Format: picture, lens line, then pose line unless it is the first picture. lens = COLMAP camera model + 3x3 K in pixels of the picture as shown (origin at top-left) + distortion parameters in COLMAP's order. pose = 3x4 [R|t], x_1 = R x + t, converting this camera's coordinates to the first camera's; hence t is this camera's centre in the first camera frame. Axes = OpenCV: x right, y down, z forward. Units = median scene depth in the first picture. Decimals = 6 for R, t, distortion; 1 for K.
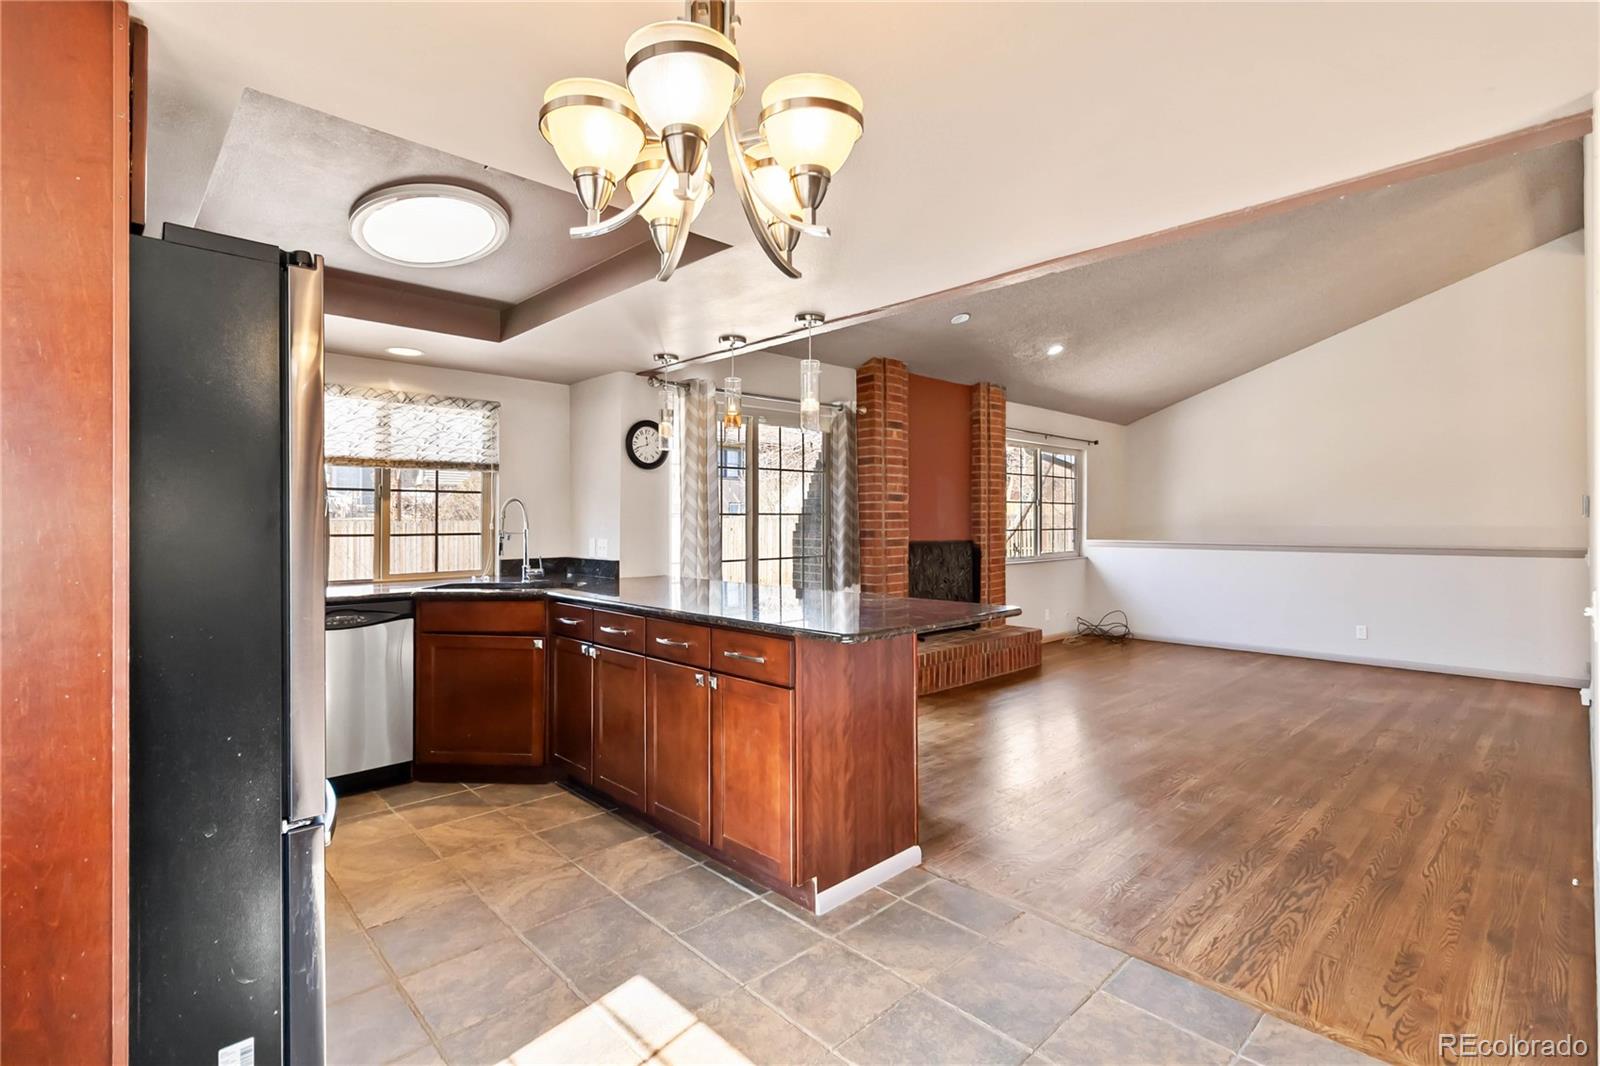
lens RADIAL K [[743.0, 0, 802.9], [0, 743.0, 508.5], [0, 0, 1]] dist [0.004256, -0.000465]
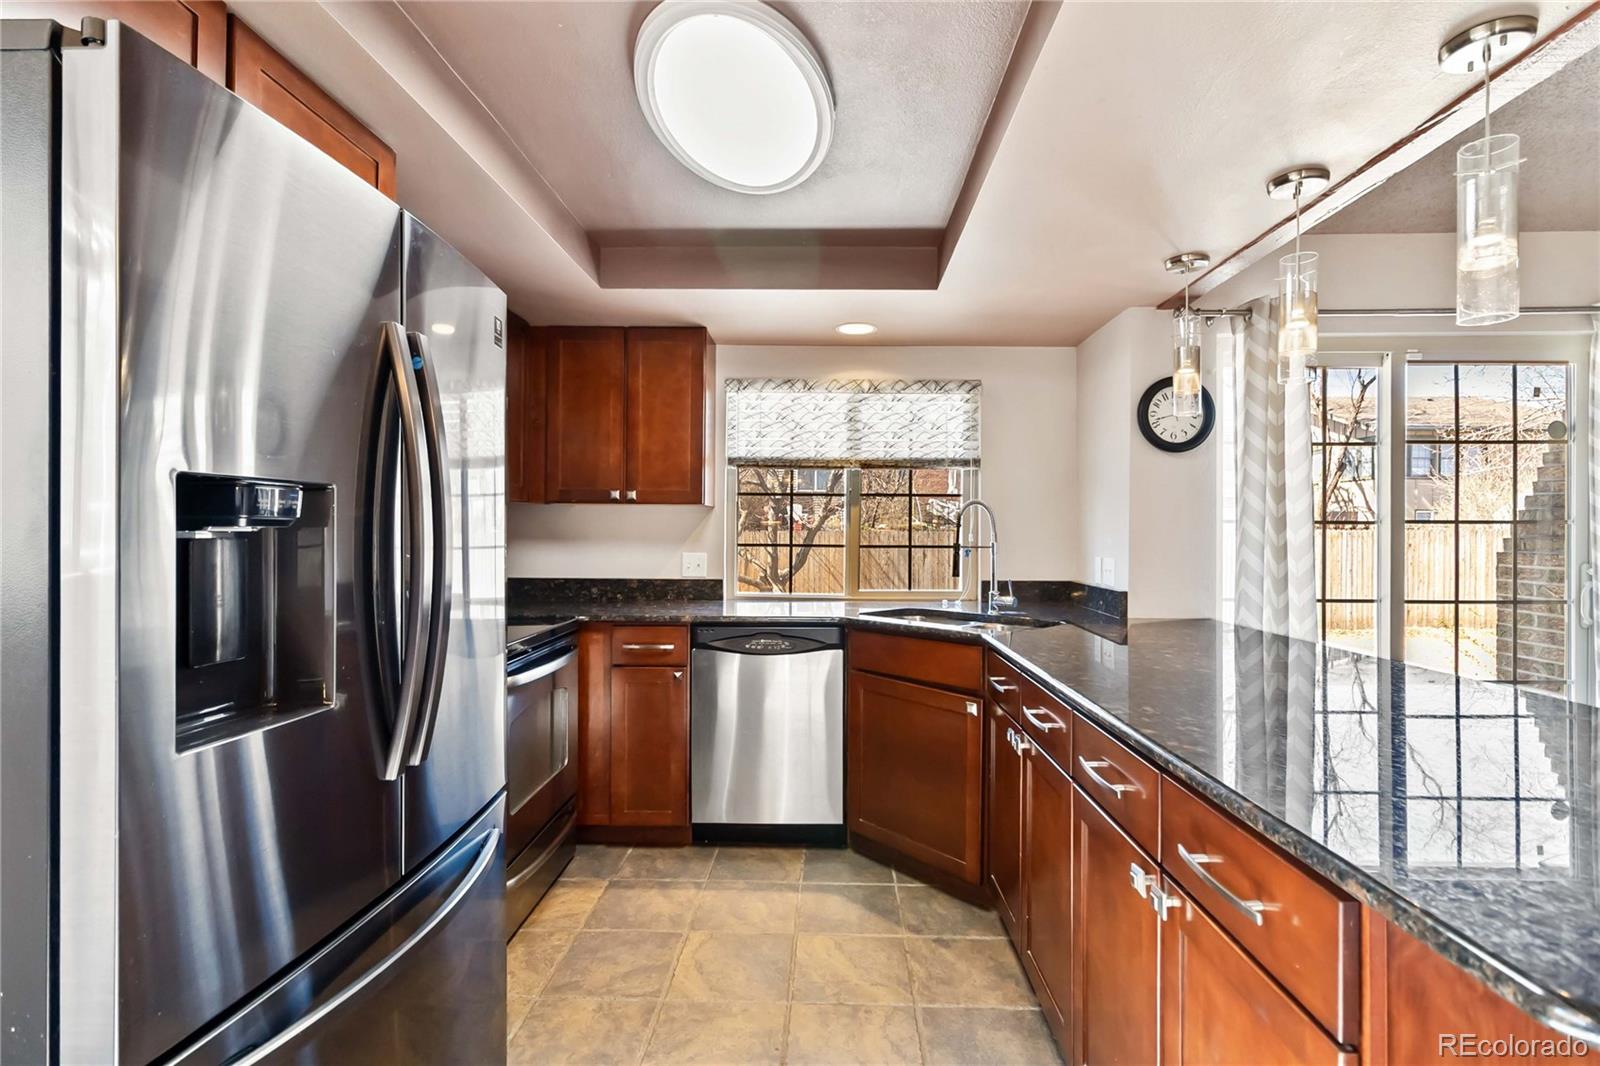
lens RADIAL K [[743.0, 0, 831.6], [0, 743.0, 525.9], [0, 0, 1]] dist [0.004256, -0.000465]
pose [[0.717207, 0.001423, -0.696859, 0.021207], [0.004442, 0.999968, 0.006614, 0.004255], [0.696846, -0.007839, 0.717178, 0.258700]]
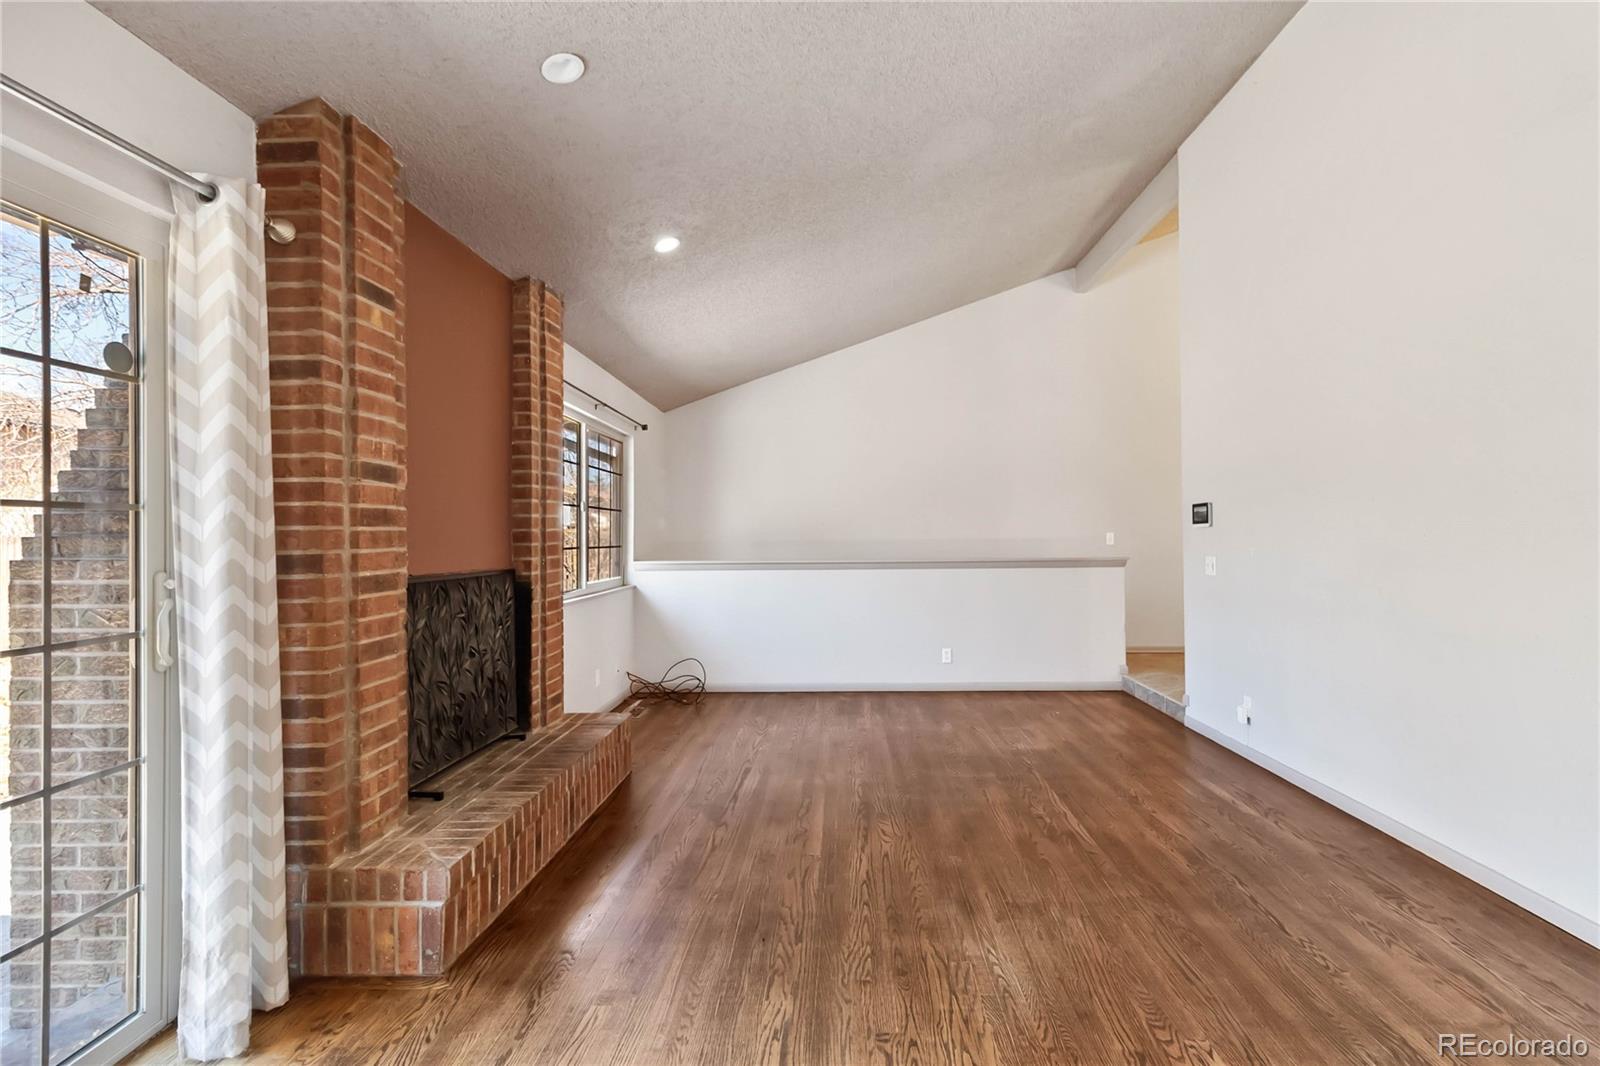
lens RADIAL K [[743.0, 0, 831.0], [0, 743.0, 534.9], [0, 0, 1]] dist [0.004256, -0.000465]
pose [[0.702477, -0.002923, 0.711700, 0.008326], [-0.002537, 0.999975, 0.006610, 0.016380], [-0.711702, -0.006449, 0.702452, 0.544823]]
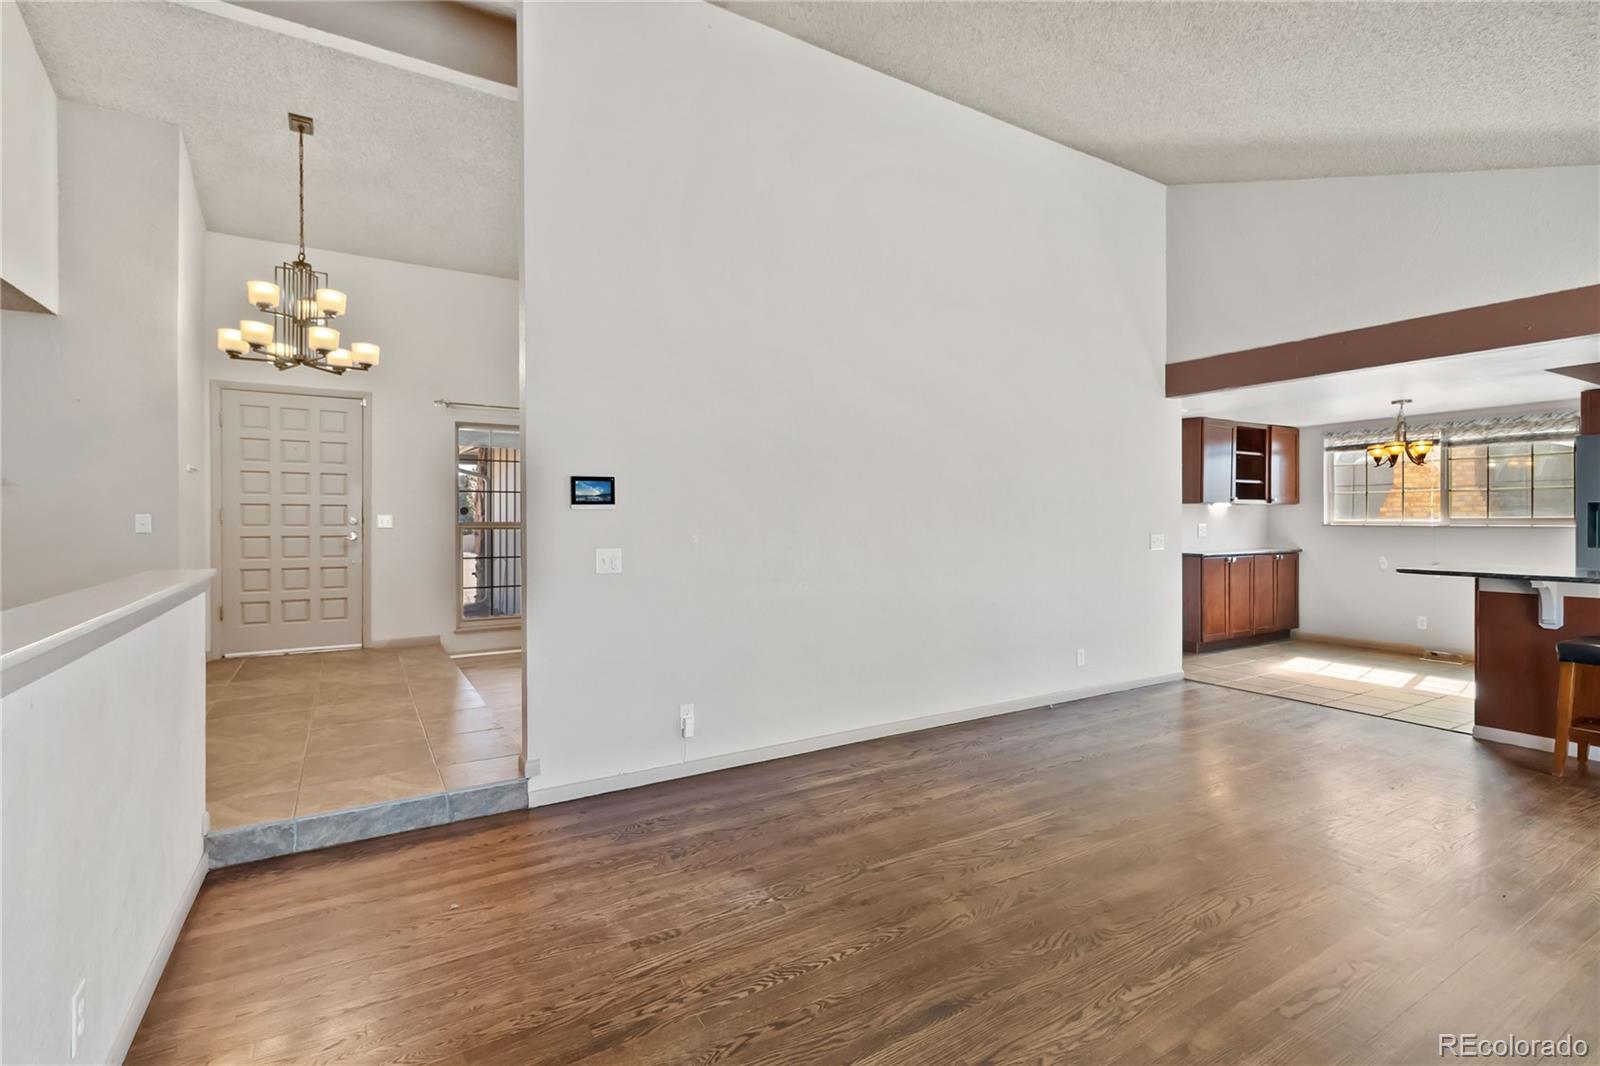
lens RADIAL K [[743.0, 0, 809.6], [0, 743.0, 523.0], [0, 0, 1]] dist [0.004256, -0.000465]
pose [[-0.978935, 0.001791, 0.204165, 0.579787], [-0.000267, 0.999949, -0.010051, 0.029008], [-0.204173, -0.009894, -0.978885, 1.368108]]
